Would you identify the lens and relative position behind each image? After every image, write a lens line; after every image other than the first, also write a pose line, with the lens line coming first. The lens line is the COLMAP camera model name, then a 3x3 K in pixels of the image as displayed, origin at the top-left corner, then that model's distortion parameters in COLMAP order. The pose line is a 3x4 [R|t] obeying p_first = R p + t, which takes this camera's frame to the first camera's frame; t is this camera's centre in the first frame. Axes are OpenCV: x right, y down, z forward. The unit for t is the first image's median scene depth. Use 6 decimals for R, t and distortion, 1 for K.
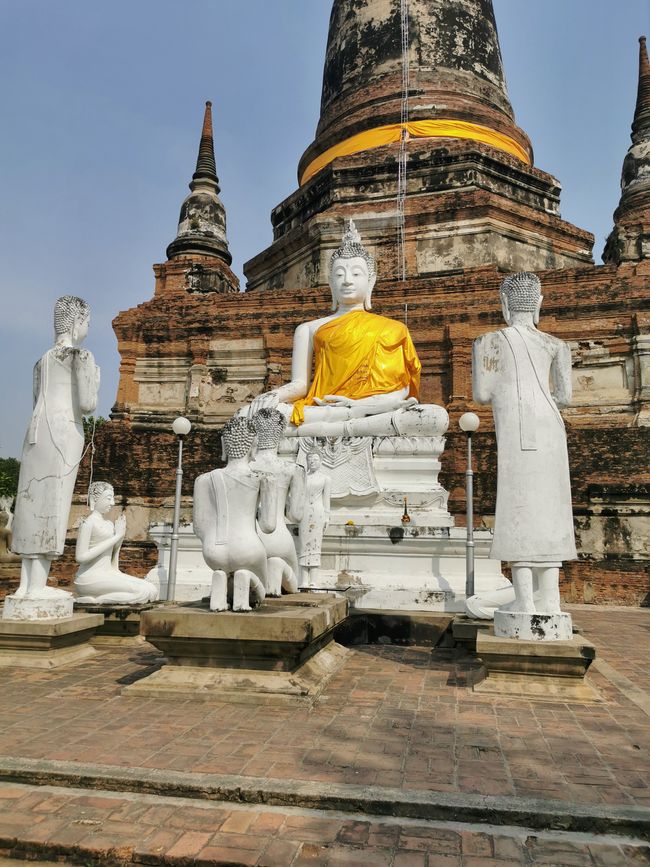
lens RADIAL K [[658.8, 0, 325.0], [0, 658.8, 433.5], [0, 0, 1]] dist [0.050607, -0.065215]
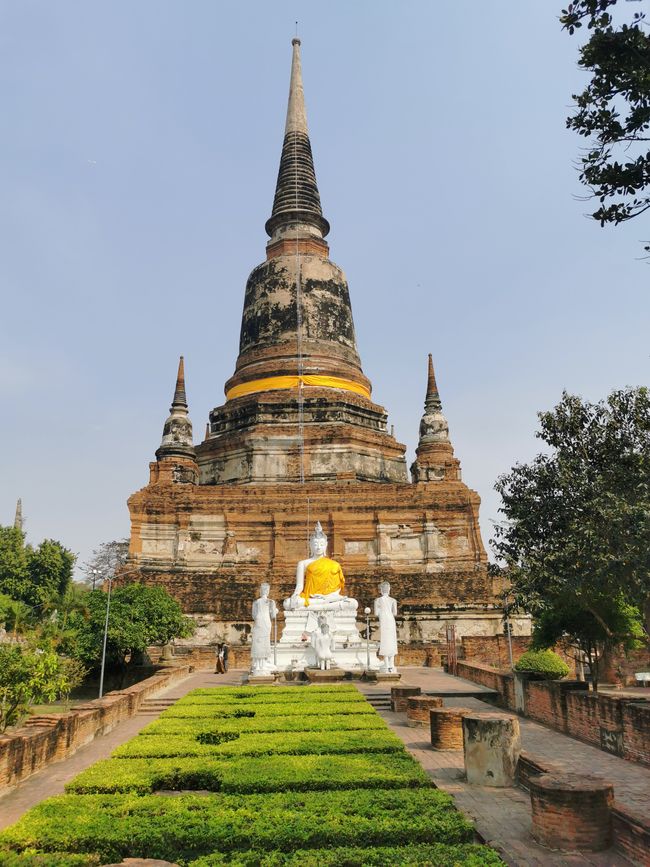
lens RADIAL K [[658.8, 0, 325.0], [0, 658.8, 433.5], [0, 0, 1]] dist [0.050607, -0.065215]
pose [[0.967424, 0.039376, 0.250082, -0.258667], [-0.013026, 0.994264, -0.106159, -0.164836], [-0.252827, 0.099443, 0.962387, -0.675922]]
